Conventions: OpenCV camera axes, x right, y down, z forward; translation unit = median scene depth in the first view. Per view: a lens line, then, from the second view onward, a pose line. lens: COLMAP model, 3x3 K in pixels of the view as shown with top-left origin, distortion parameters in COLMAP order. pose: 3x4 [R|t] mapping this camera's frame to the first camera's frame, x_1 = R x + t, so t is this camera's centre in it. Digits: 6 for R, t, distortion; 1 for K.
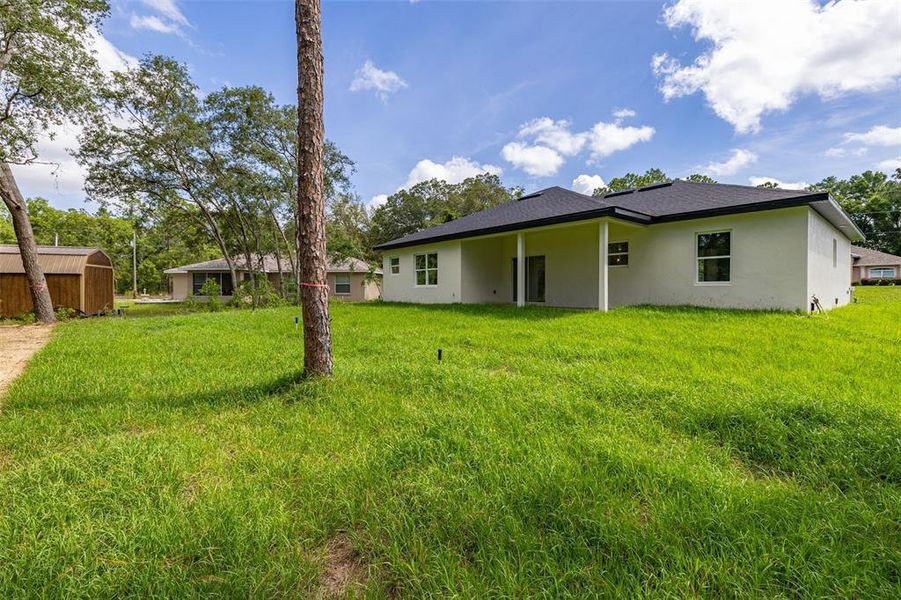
lens RADIAL K [[381.5, 0, 442.3], [0, 381.5, 300.8], [0, 0, 1]] dist [0.000247, 0.000078]
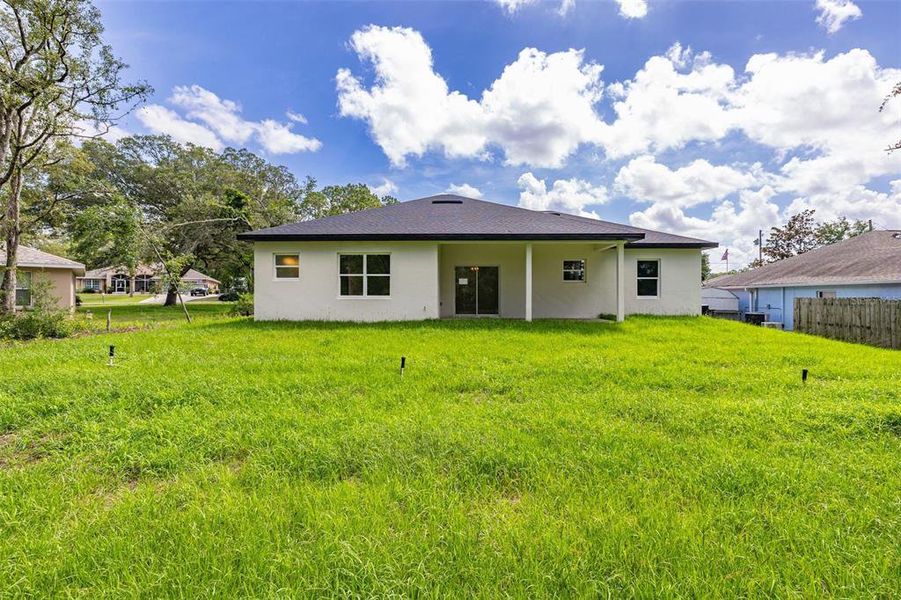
lens RADIAL K [[437.2, 0, 447.4], [0, 437.2, 291.6], [0, 0, 1]] dist [-0.003786, 0.002675]
pose [[0.664208, 0.022107, 0.747221, -0.453832], [0.023640, 0.998442, -0.050553, -0.001946], [-0.747174, 0.051242, 0.662650, 0.249065]]
